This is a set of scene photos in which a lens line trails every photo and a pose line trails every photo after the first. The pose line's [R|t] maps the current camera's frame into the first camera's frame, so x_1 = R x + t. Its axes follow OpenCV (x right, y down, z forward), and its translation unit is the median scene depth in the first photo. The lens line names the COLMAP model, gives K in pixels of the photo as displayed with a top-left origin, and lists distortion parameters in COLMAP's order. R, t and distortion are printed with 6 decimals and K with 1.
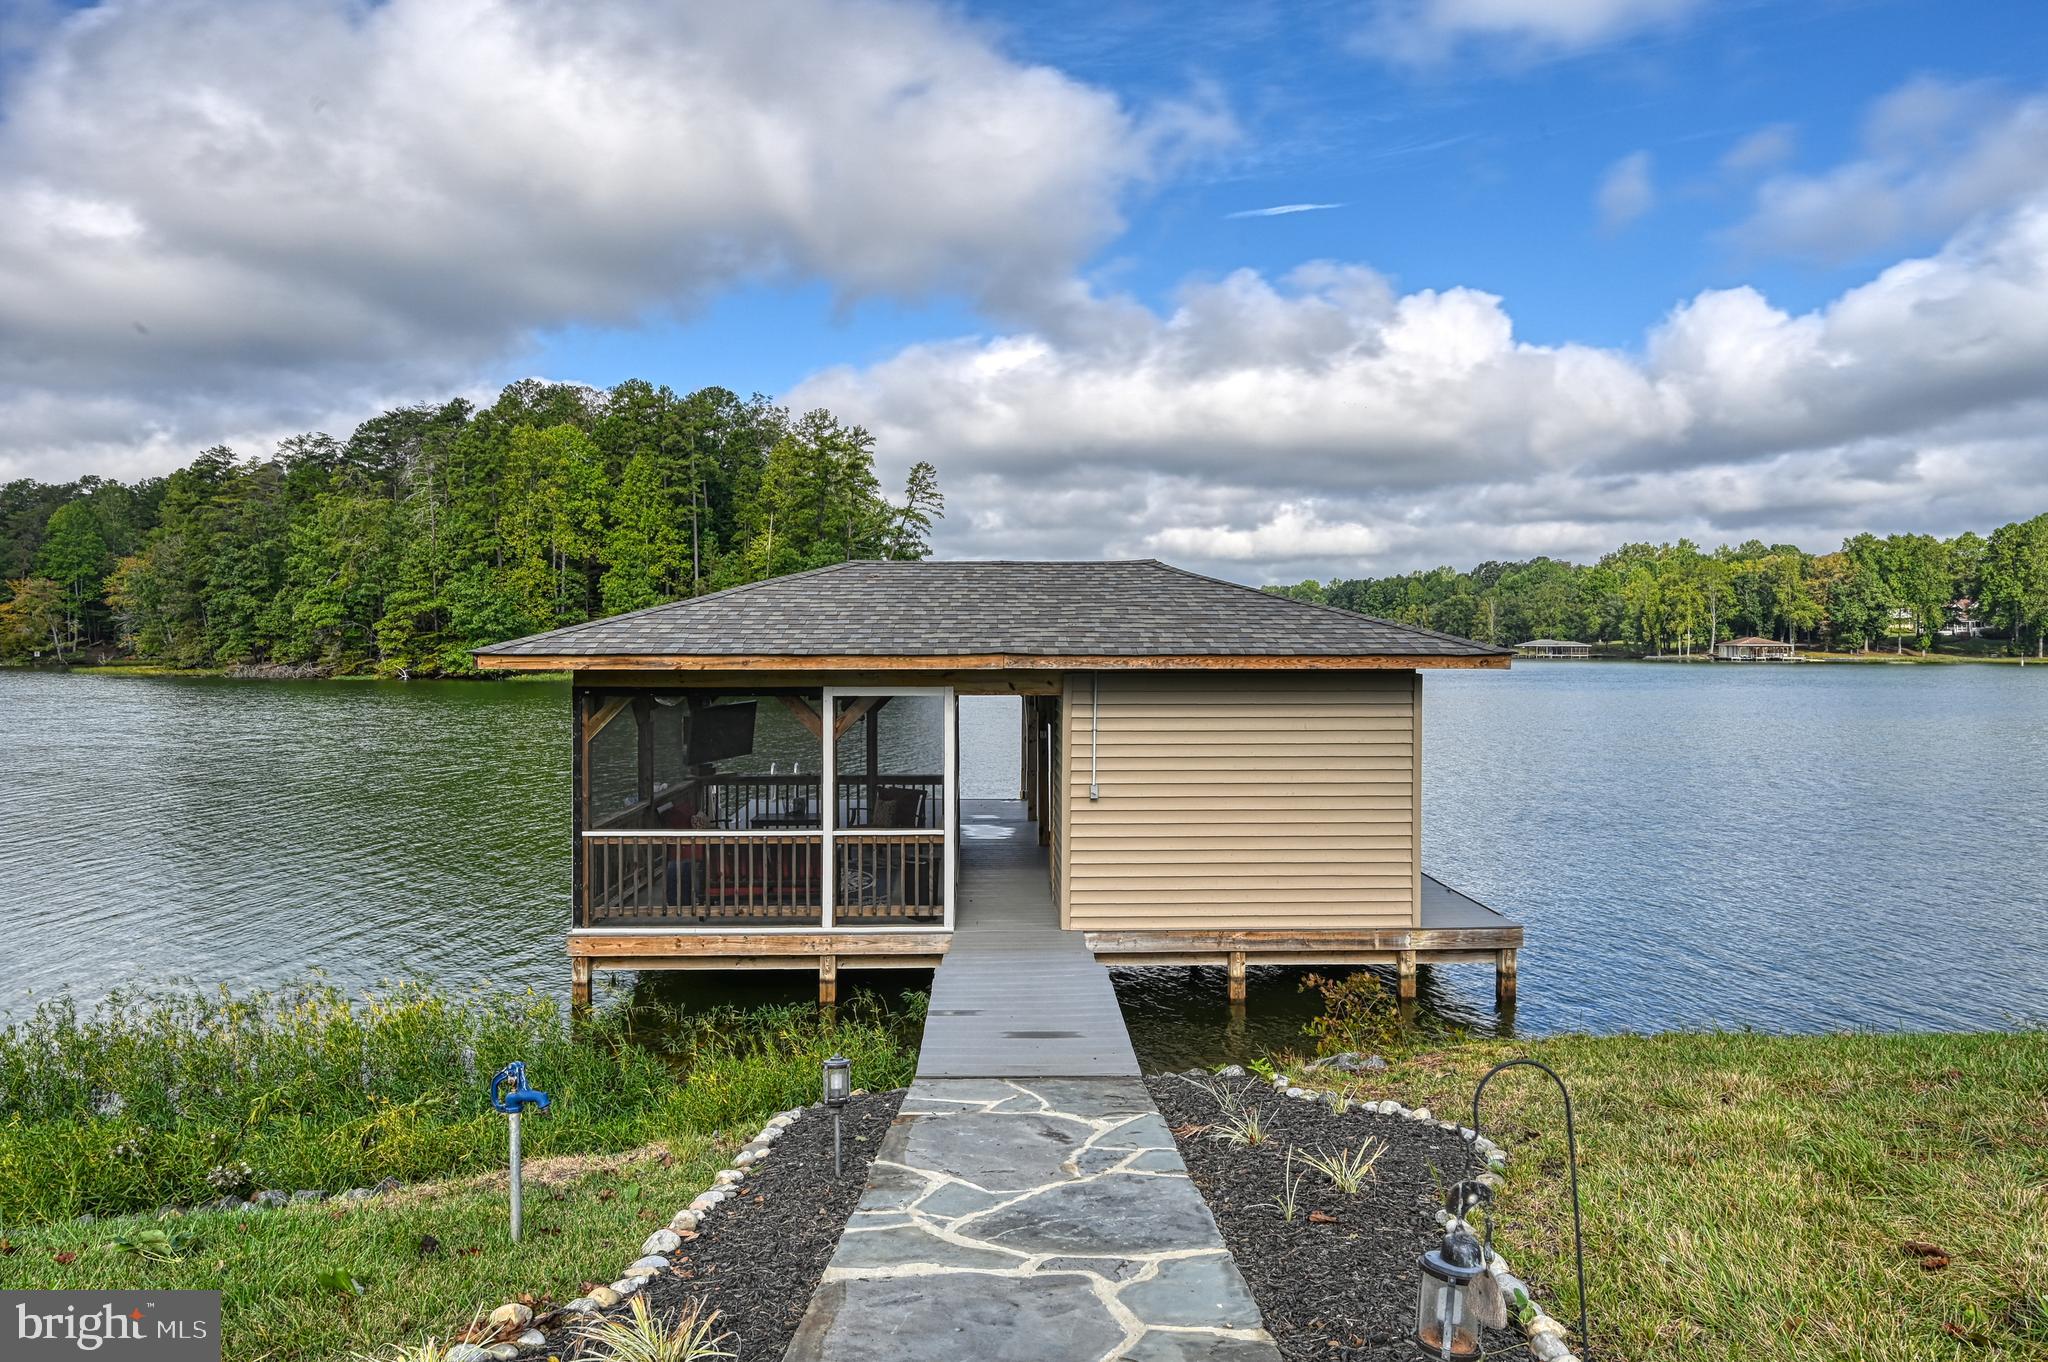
lens RADIAL K [[1250.1, 0, 1015.8], [0, 1250.1, 649.2], [0, 0, 1]] dist [-0.002225, -0.000028]
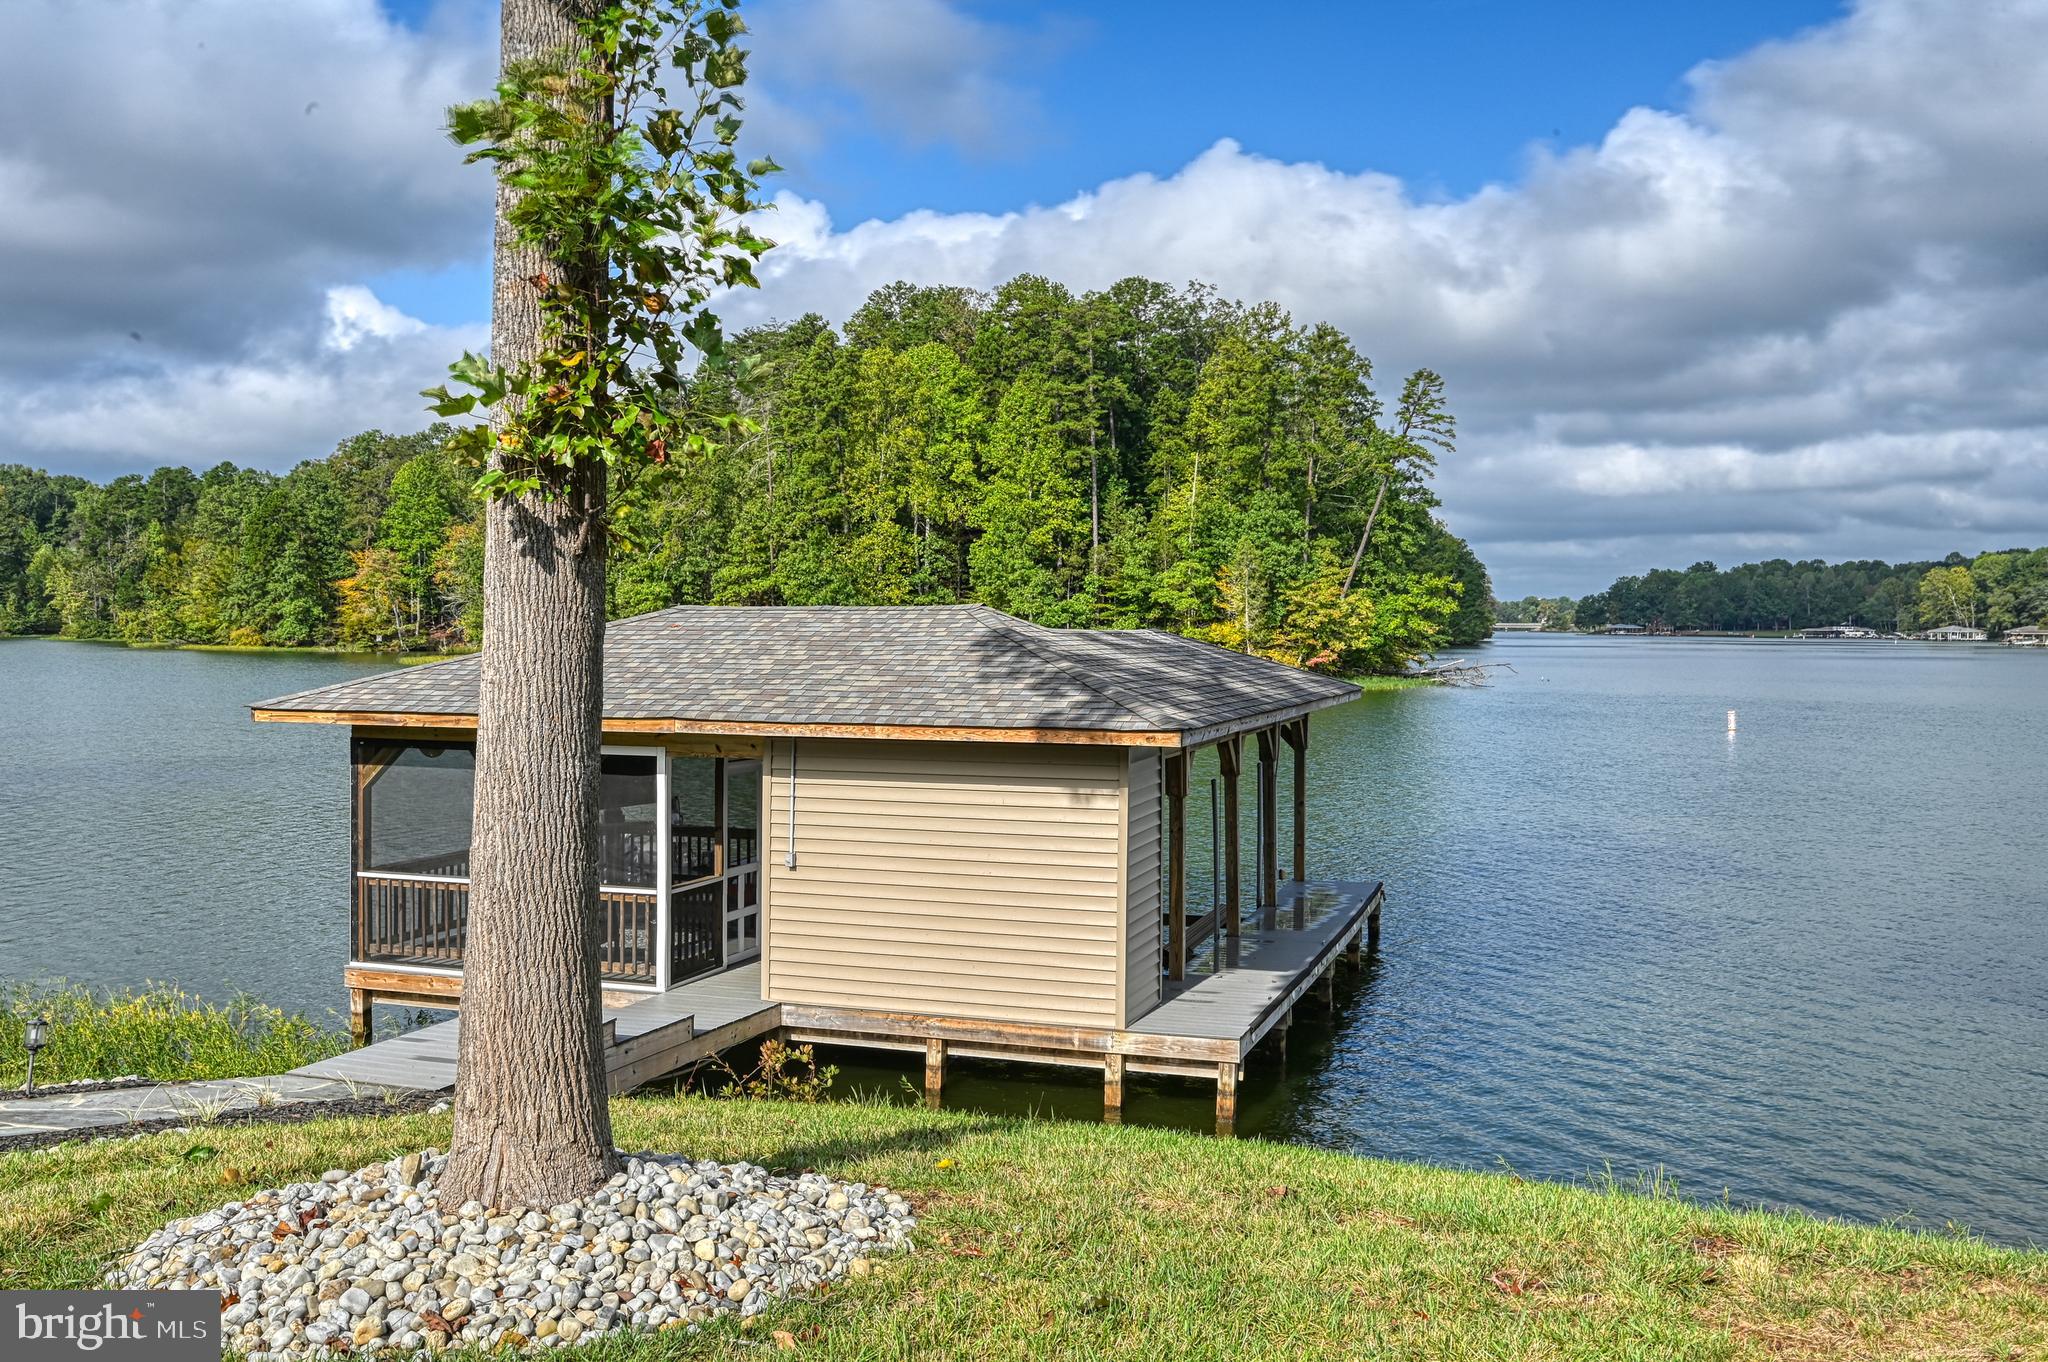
lens RADIAL K [[1838.1, 0, 958.9], [0, 1838.1, 625.1], [0, 0, 1]] dist [-0.011895, 0.014213]
pose [[0.930912, 0.005093, -0.365209, 0.064012], [-0.007006, 0.999968, -0.003913, -0.005772], [0.365177, 0.006201, 0.930917, -0.025542]]
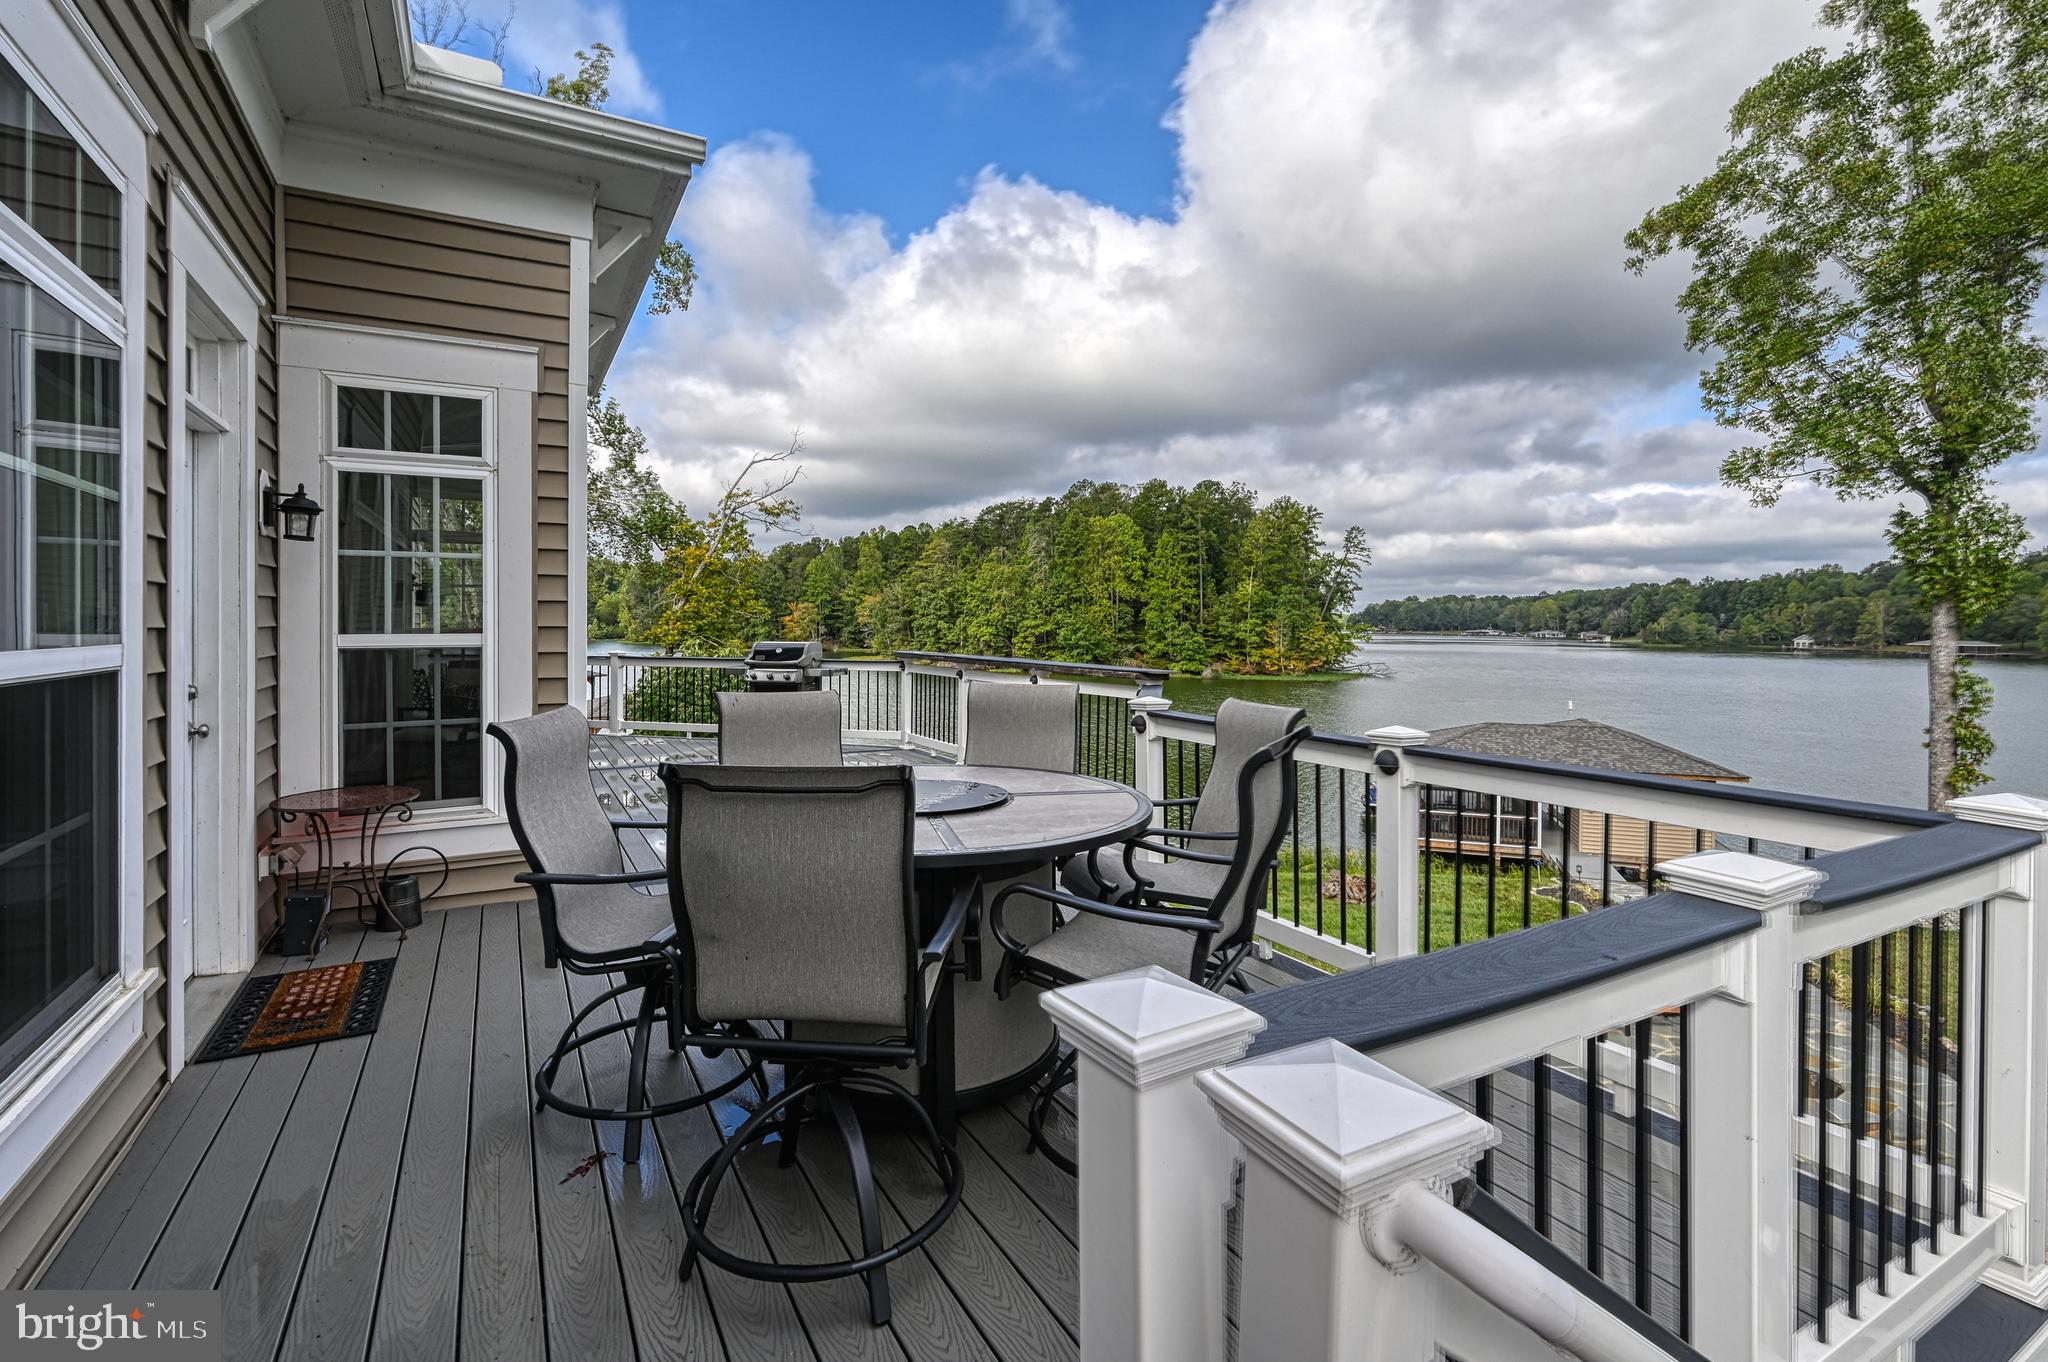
lens RADIAL K [[926.7, 0, 1002.6], [0, 926.7, 631.3], [0, 0, 1]] dist [0.002231, 0.000094]
pose [[0.920932, 0.004574, -0.389696, -0.036431], [-0.005016, 0.999987, -0.000117, -0.030374], [0.389691, 0.002062, 0.920944, -0.161475]]
